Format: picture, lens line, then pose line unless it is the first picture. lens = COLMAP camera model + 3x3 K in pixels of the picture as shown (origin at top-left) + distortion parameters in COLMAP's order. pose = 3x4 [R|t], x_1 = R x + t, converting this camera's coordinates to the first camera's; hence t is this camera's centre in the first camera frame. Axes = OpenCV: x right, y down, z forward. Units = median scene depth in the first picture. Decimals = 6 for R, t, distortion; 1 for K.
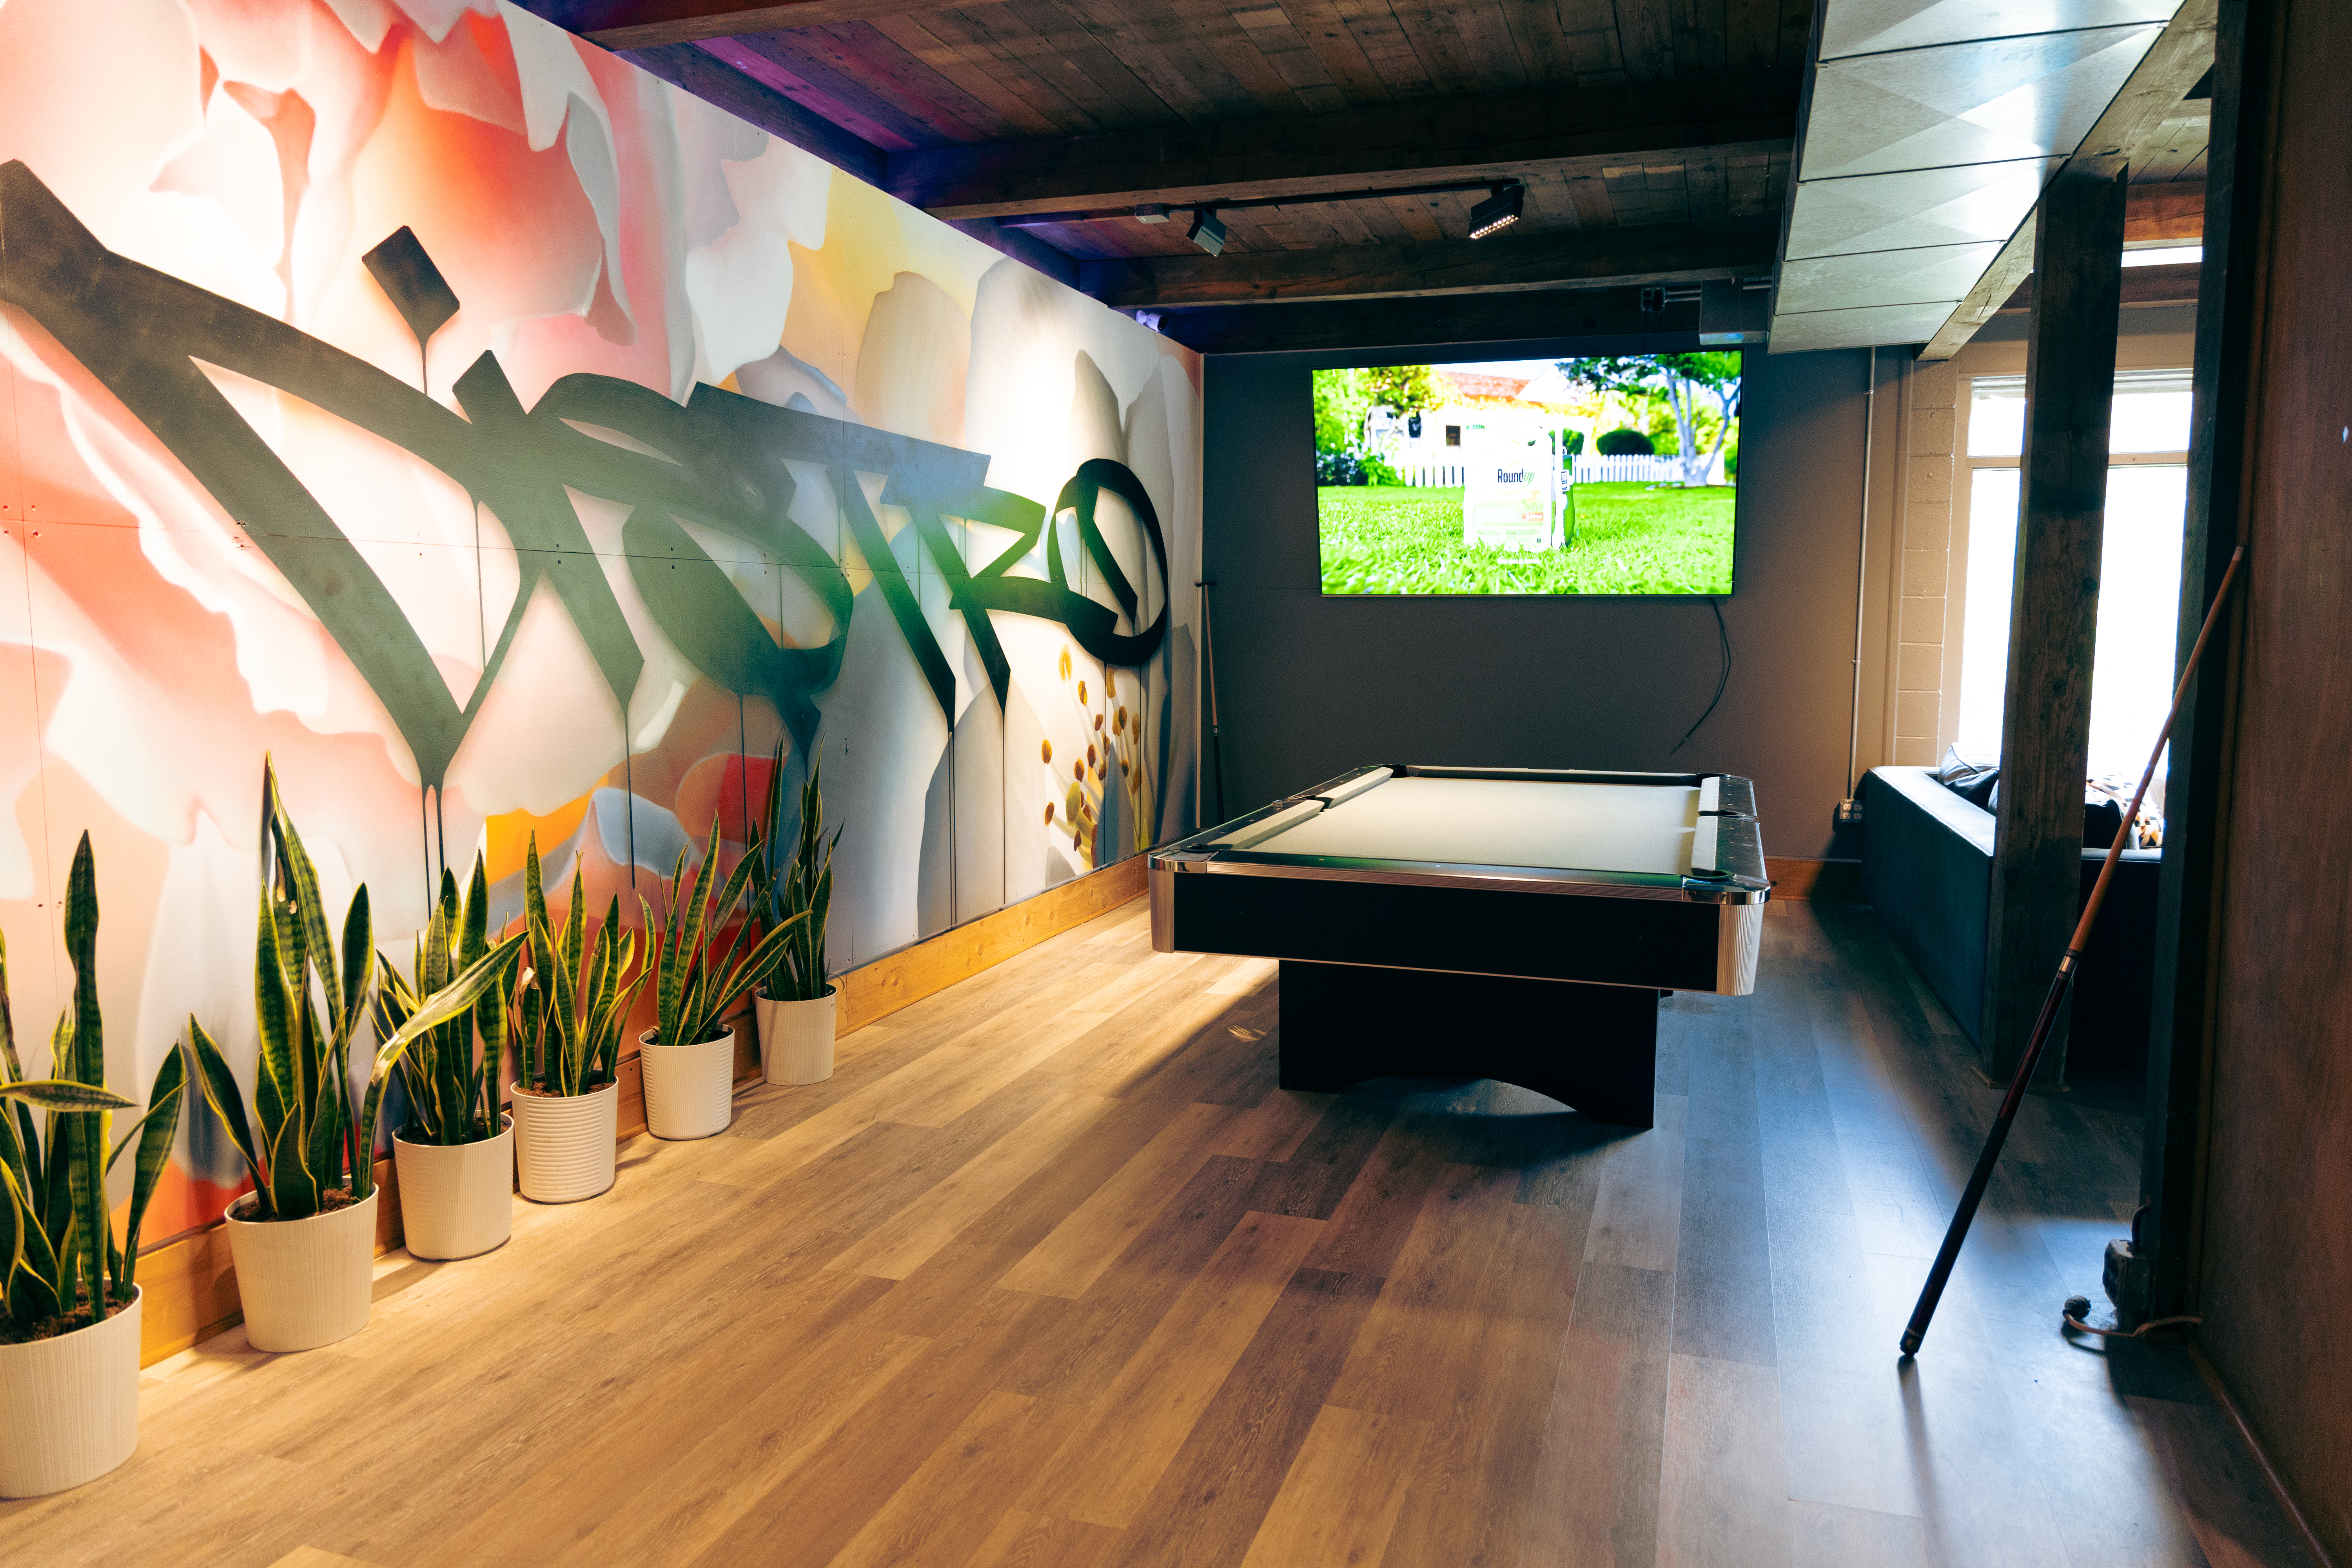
lens RADIAL K [[1579.9, 0, 1187.7], [0, 1579.9, 779.0], [0, 0, 1]] dist [0.012069, -0.004102]
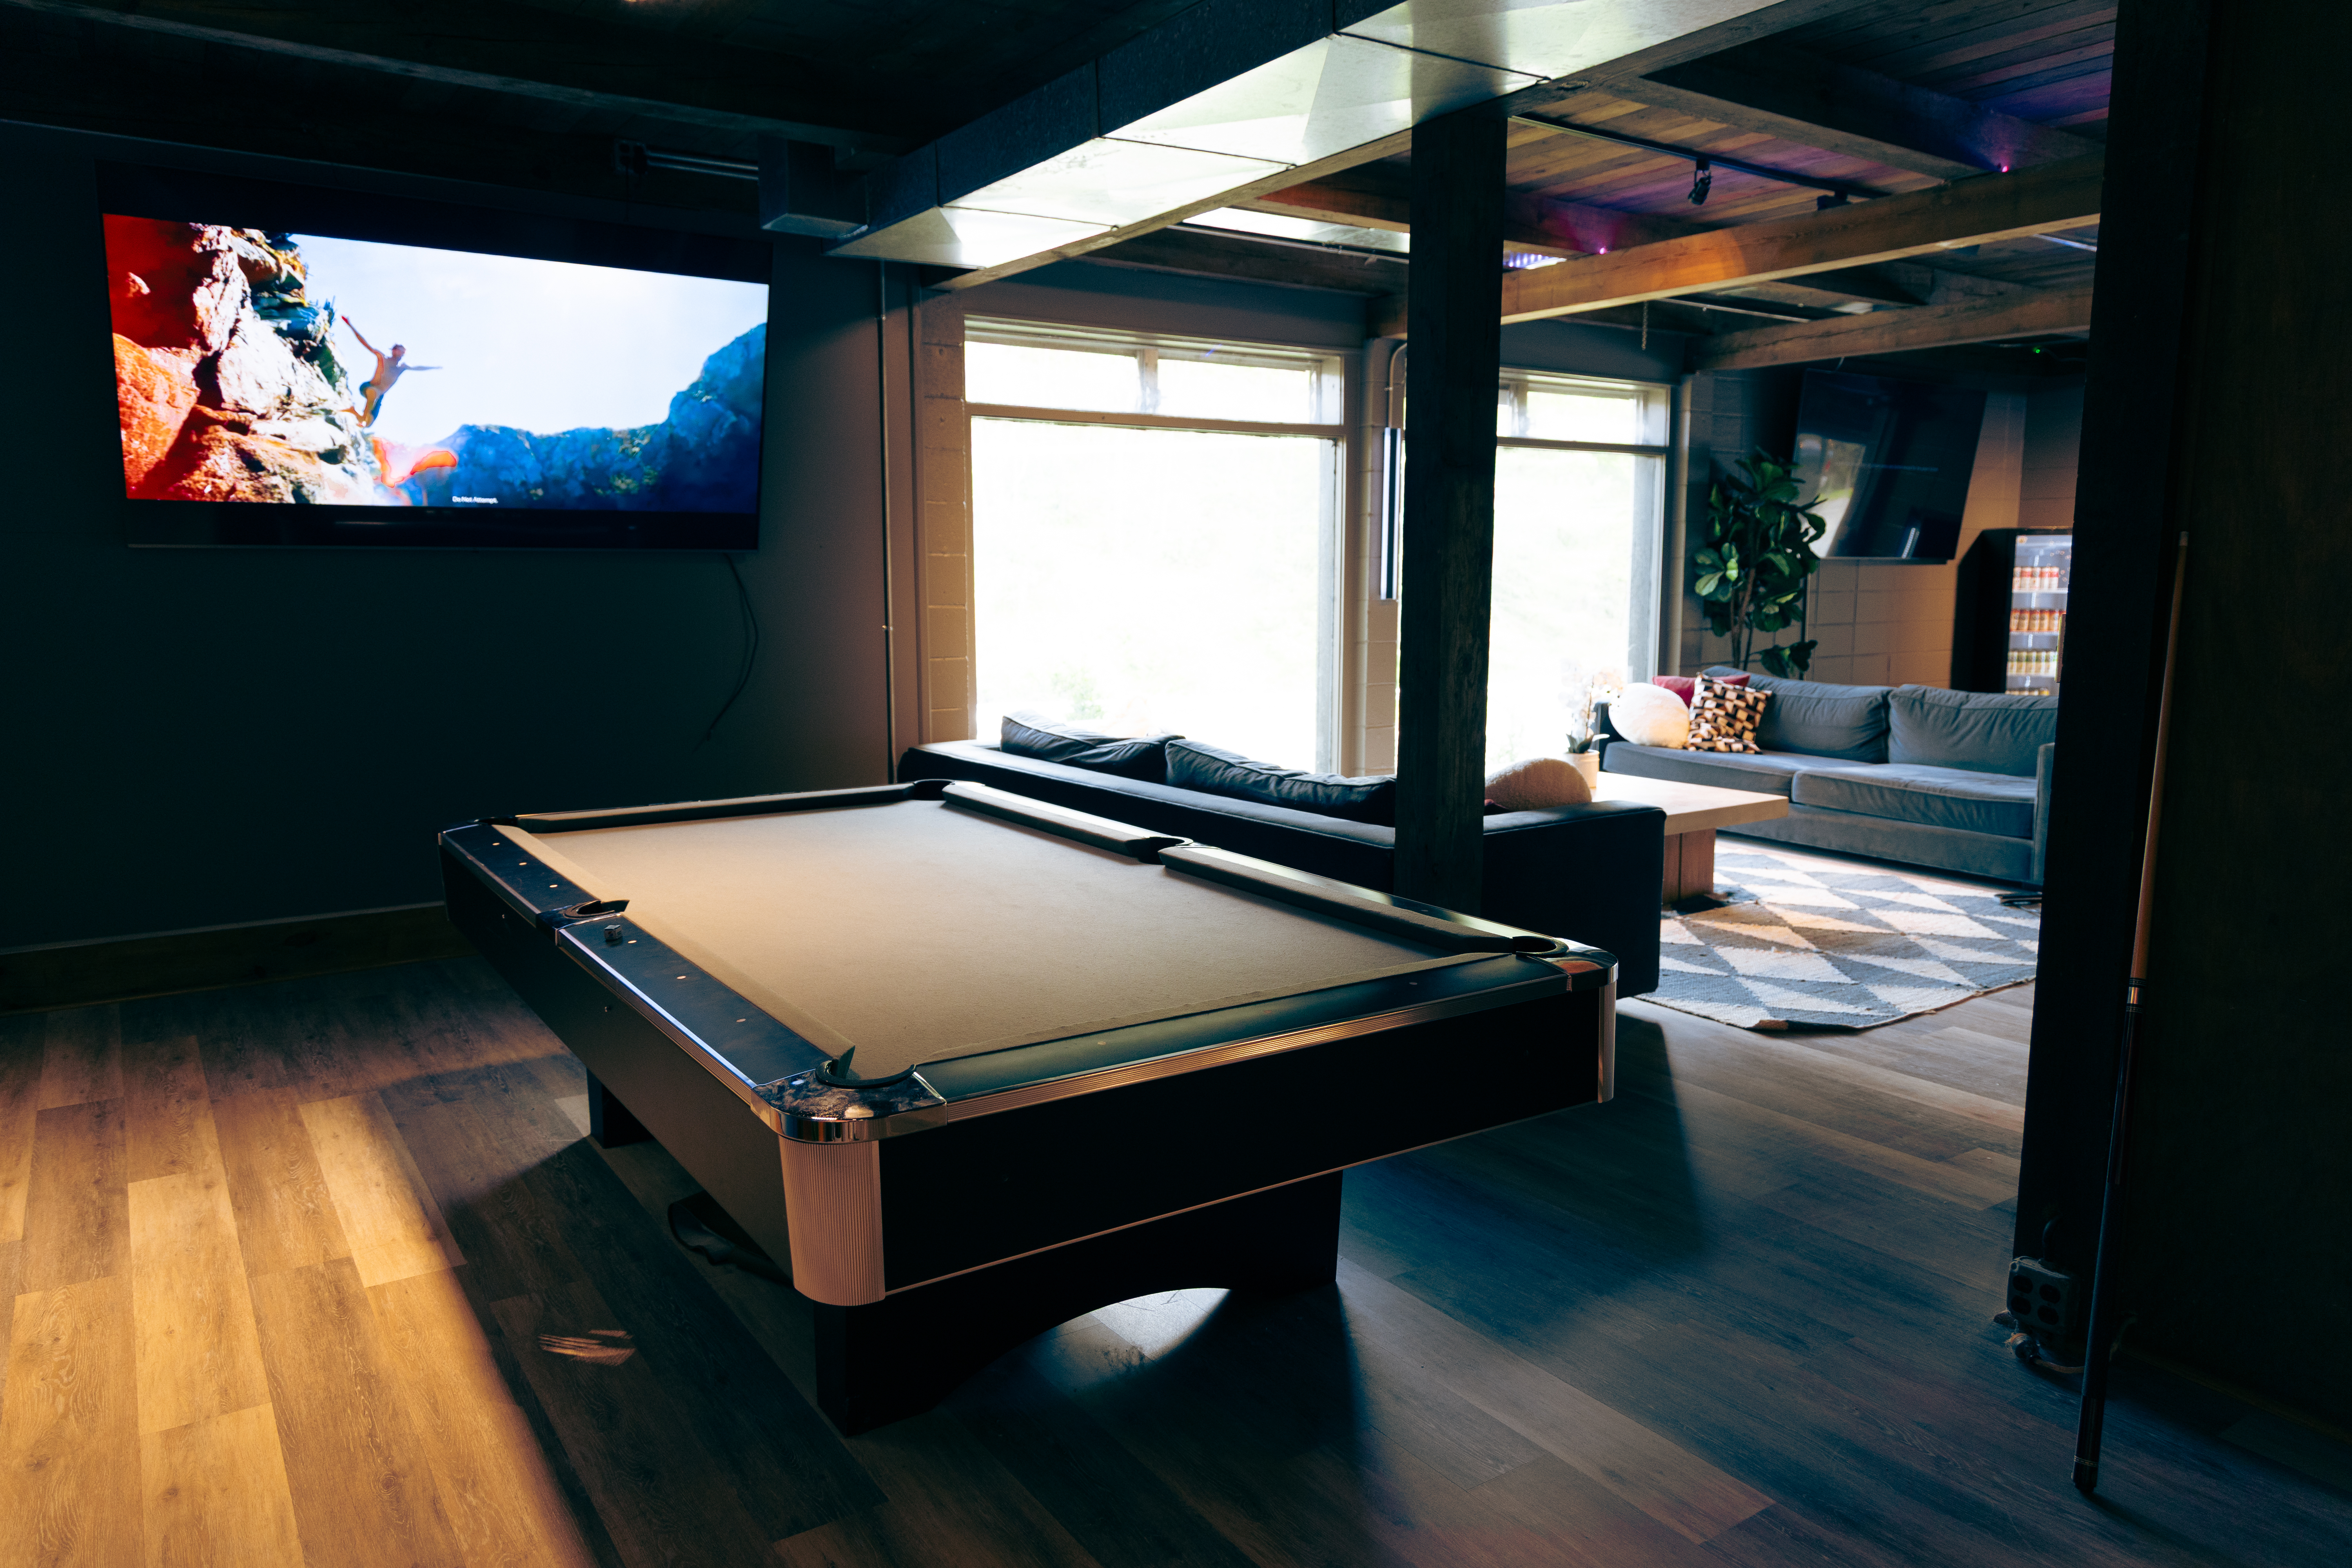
lens RADIAL K [[1579.9, 0, 1191.9], [0, 1579.9, 774.6], [0, 0, 1]] dist [0.012069, -0.004102]
pose [[0.602577, -0.106446, 0.790930, -0.292654], [0.079606, 0.994139, 0.073147, -0.072925], [-0.794080, 0.018886, 0.607519, 0.555497]]
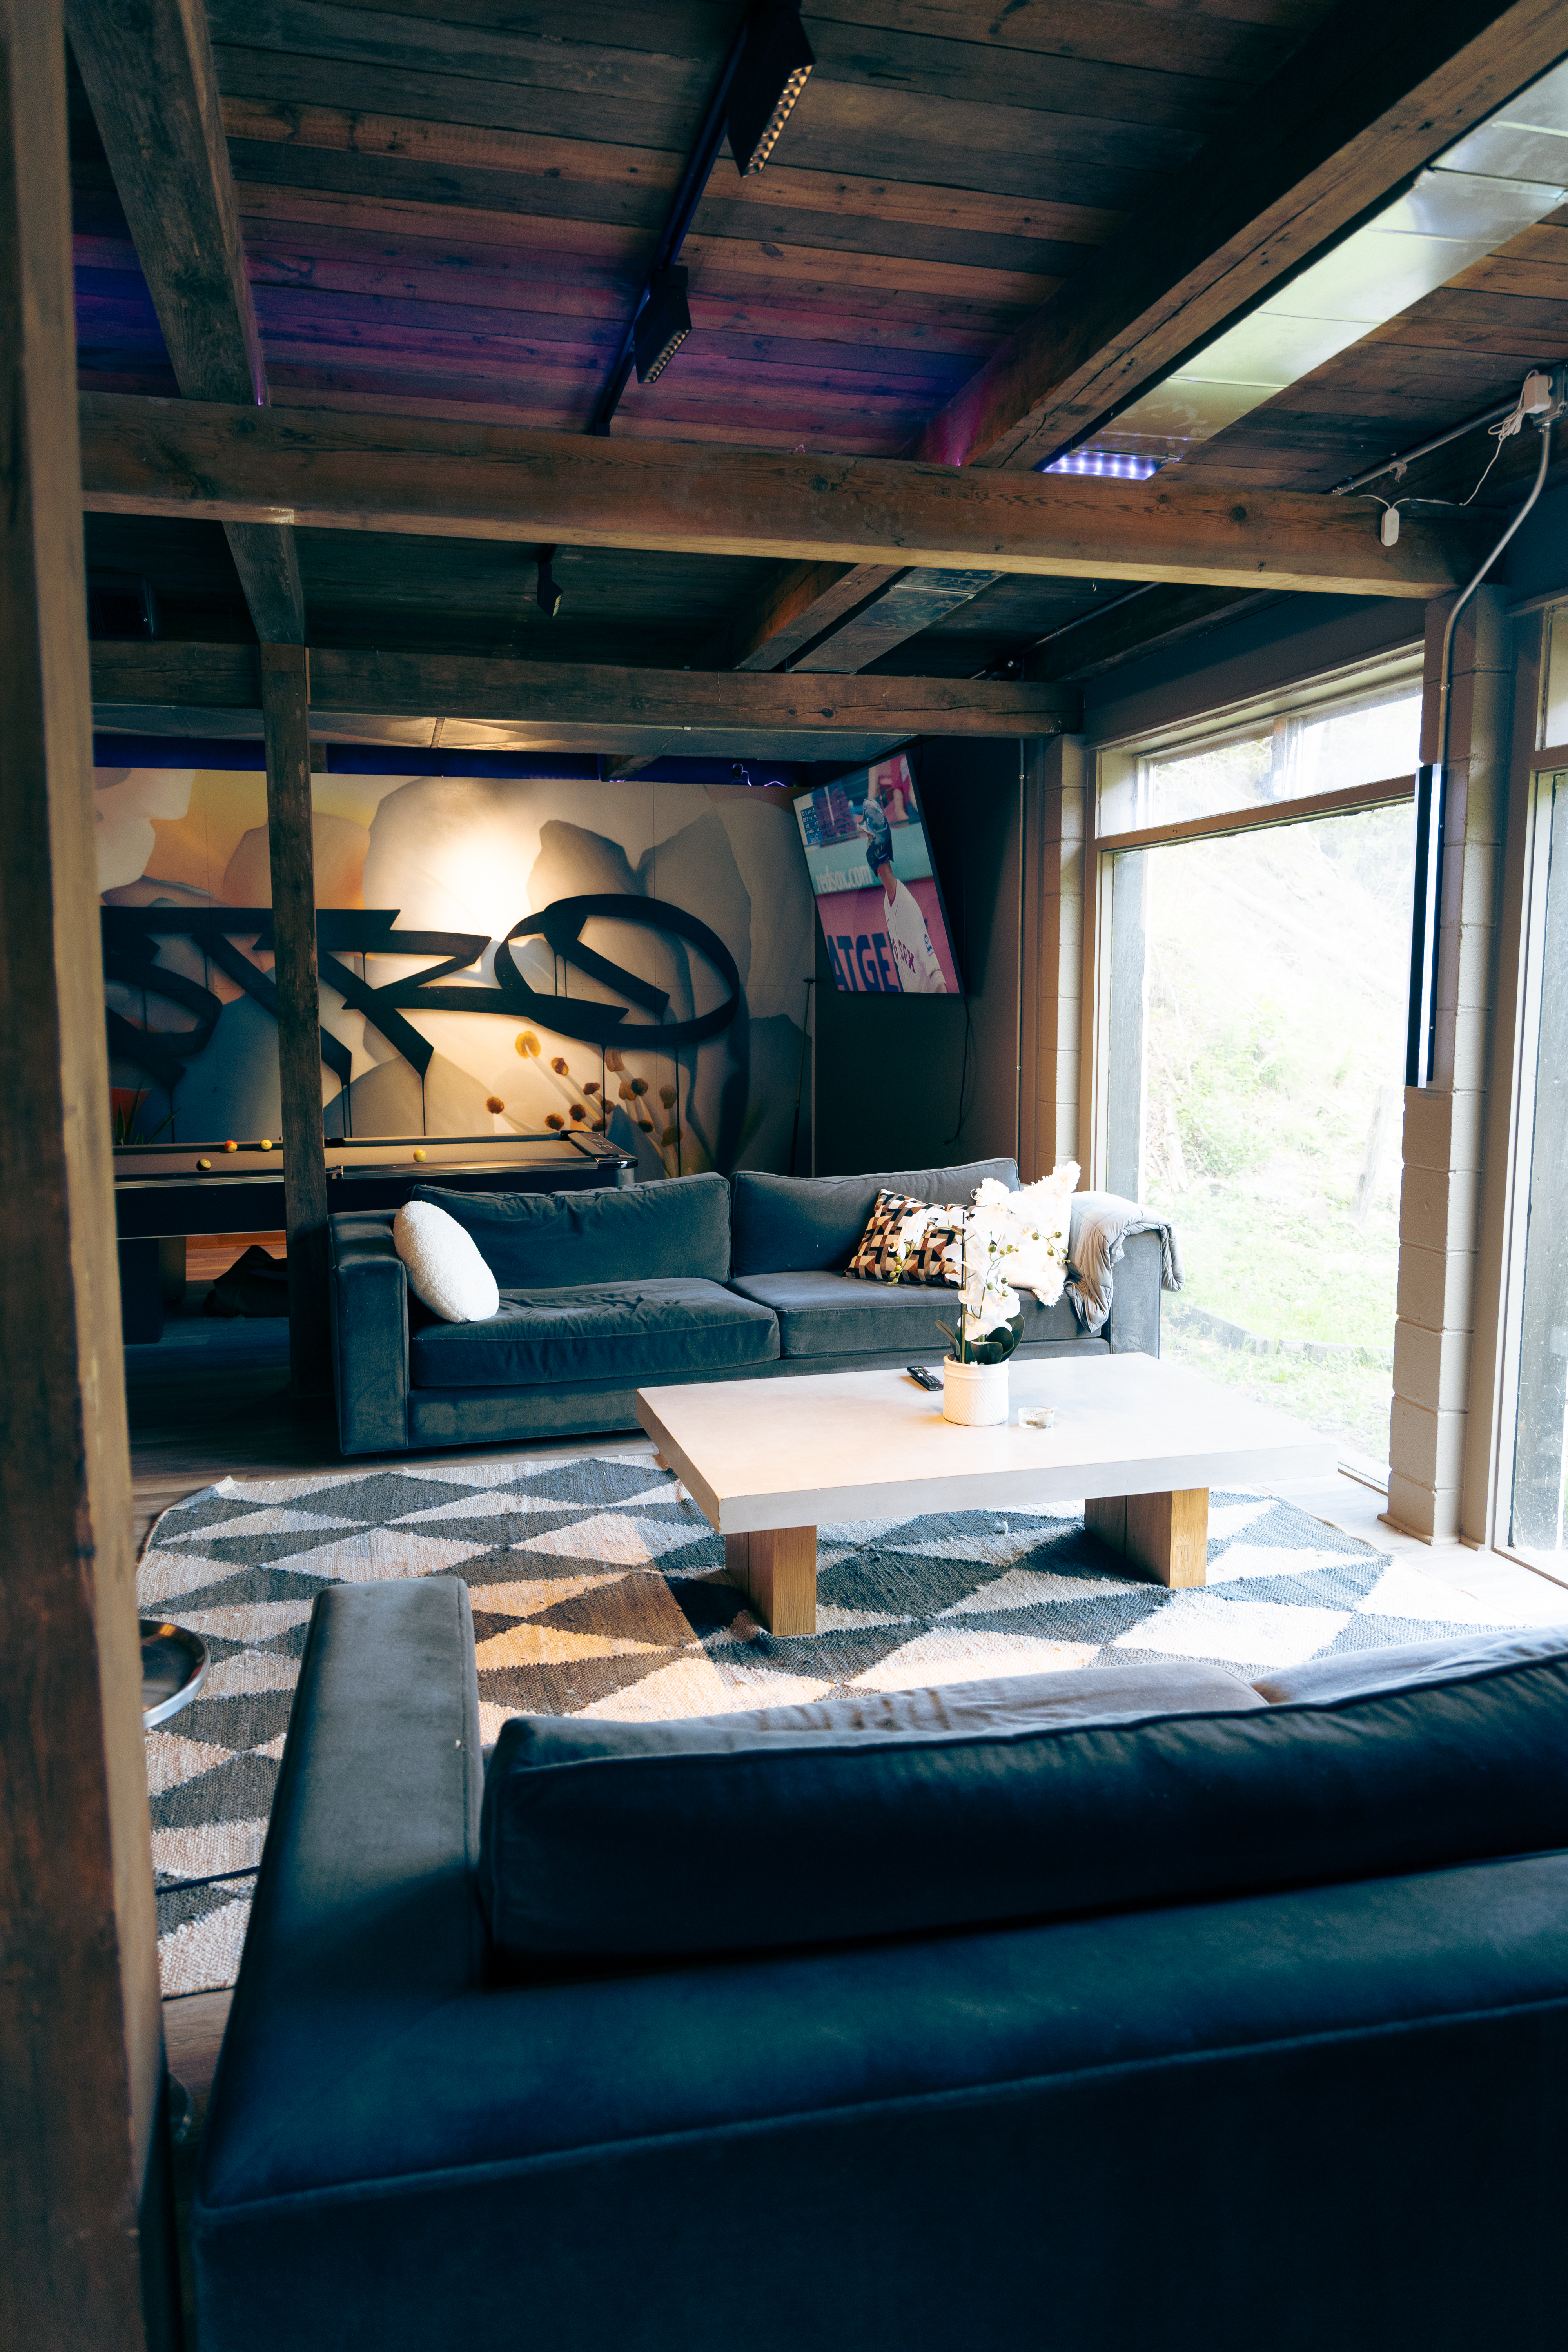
lens RADIAL K [[1579.9, 0, 784.7], [0, 1579.9, 1185.9], [0, 0, 1]] dist [0.012069, -0.004102]
pose [[0.549032, 0.103431, -0.829377, 1.906263], [-0.078385, 0.994312, 0.072110, -0.103756], [0.832117, 0.025420, 0.554017, 0.622682]]
